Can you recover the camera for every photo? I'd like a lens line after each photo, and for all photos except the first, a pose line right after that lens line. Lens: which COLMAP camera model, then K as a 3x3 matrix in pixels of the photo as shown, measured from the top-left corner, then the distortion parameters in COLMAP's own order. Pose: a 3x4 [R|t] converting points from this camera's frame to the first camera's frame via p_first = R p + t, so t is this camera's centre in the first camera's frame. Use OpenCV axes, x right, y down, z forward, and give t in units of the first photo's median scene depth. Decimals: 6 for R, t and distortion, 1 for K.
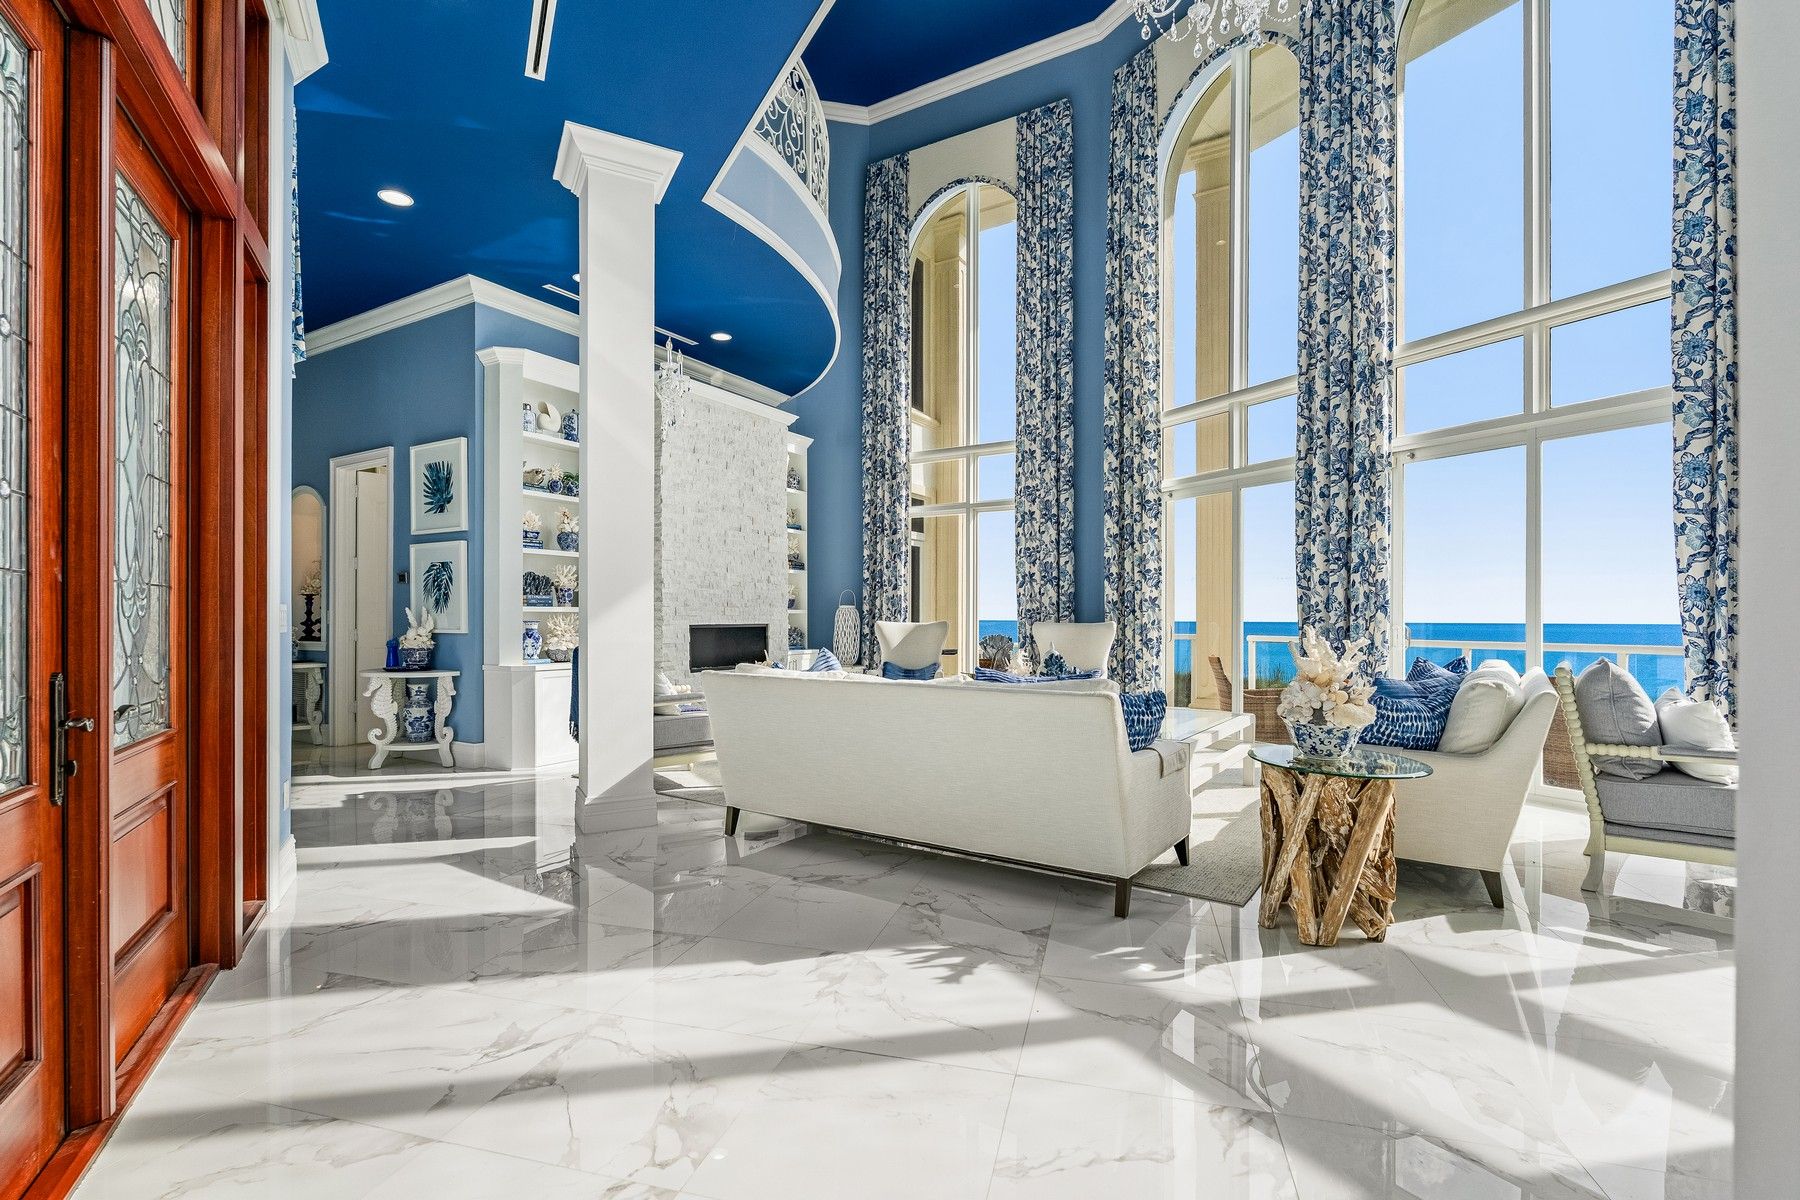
lens RADIAL K [[795.6, 0, 924.9], [0, 795.6, 611.1], [0, 0, 1]] dist [-0.000743, -0.001154]
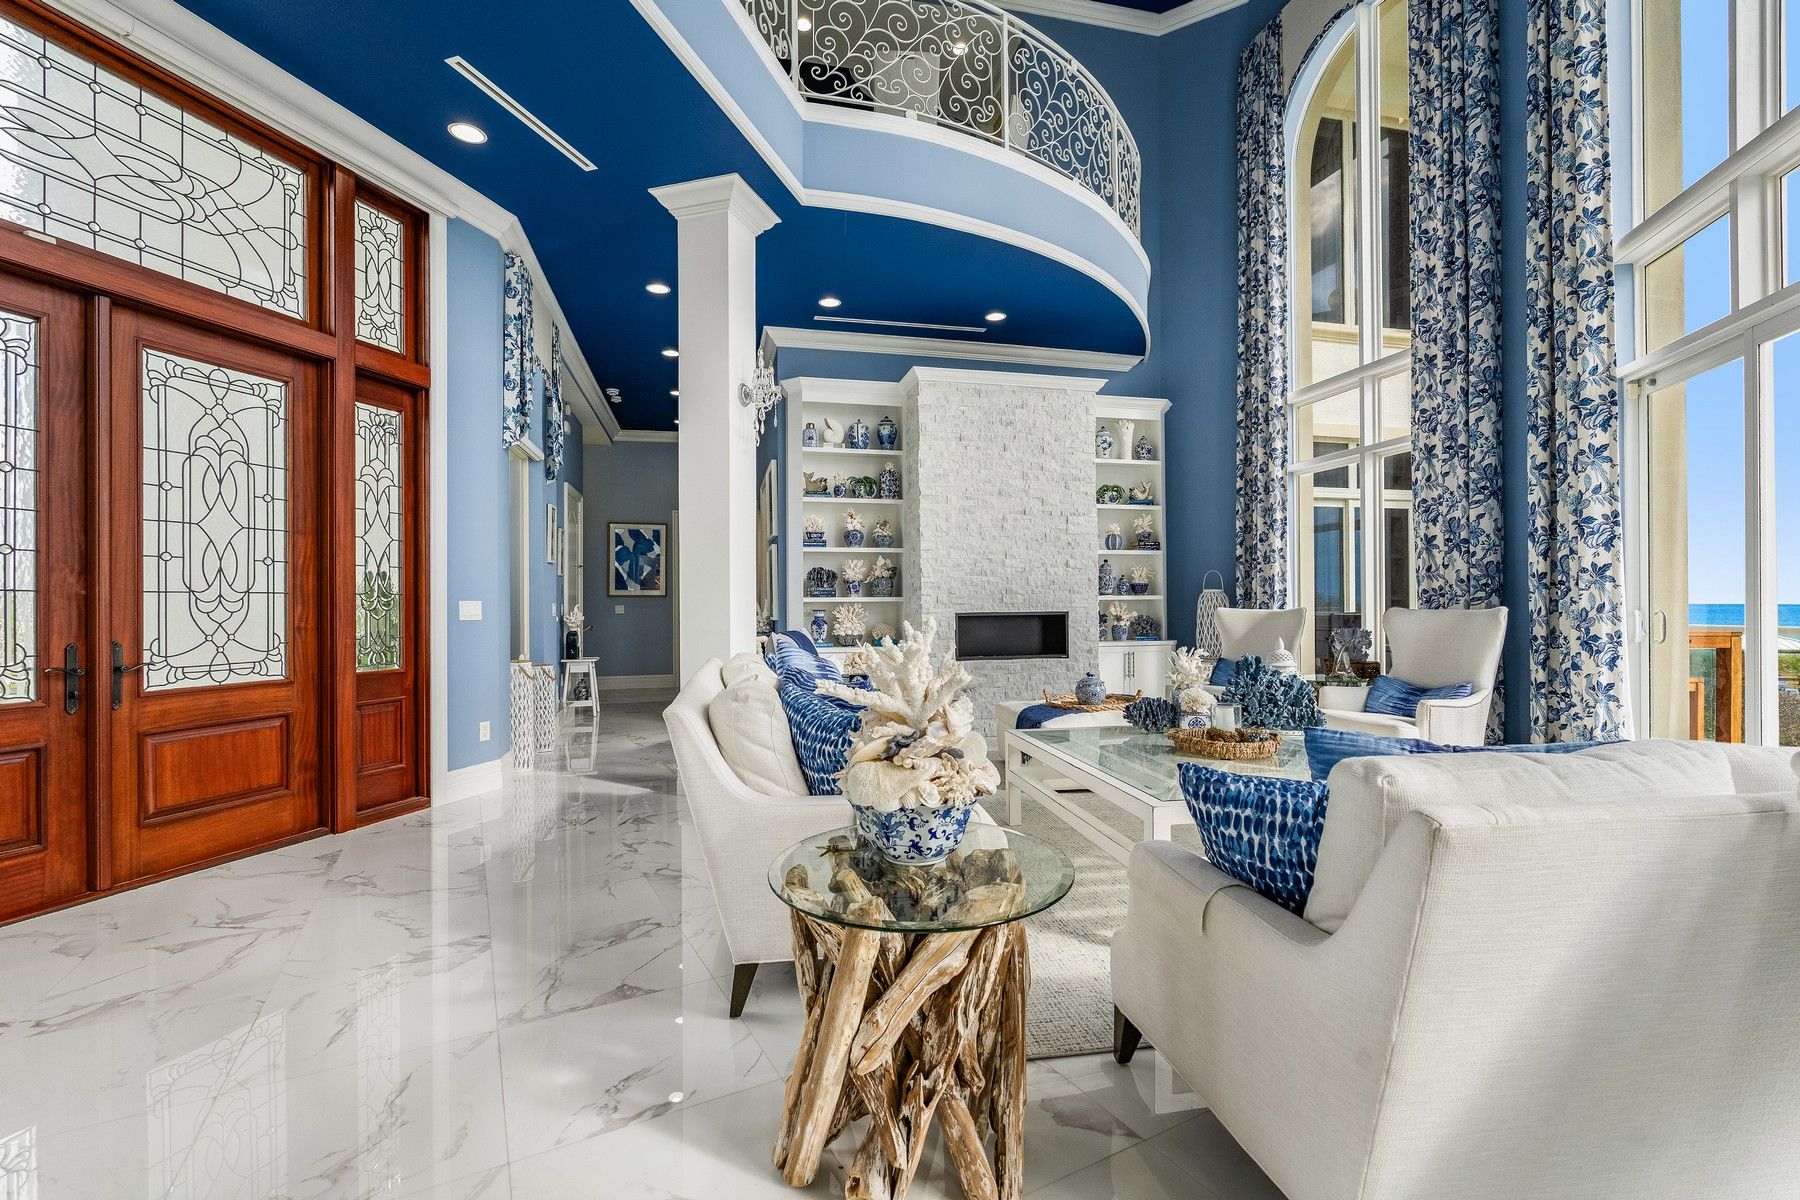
lens RADIAL K [[795.6, 0, 935.2], [0, 795.6, 600.0], [0, 0, 1]] dist [-0.000743, -0.001154]
pose [[0.700665, -0.011816, -0.713393, 0.350782], [0.013981, 0.999898, -0.002831, 0.003024], [0.713354, -0.007990, 0.700758, 0.241464]]
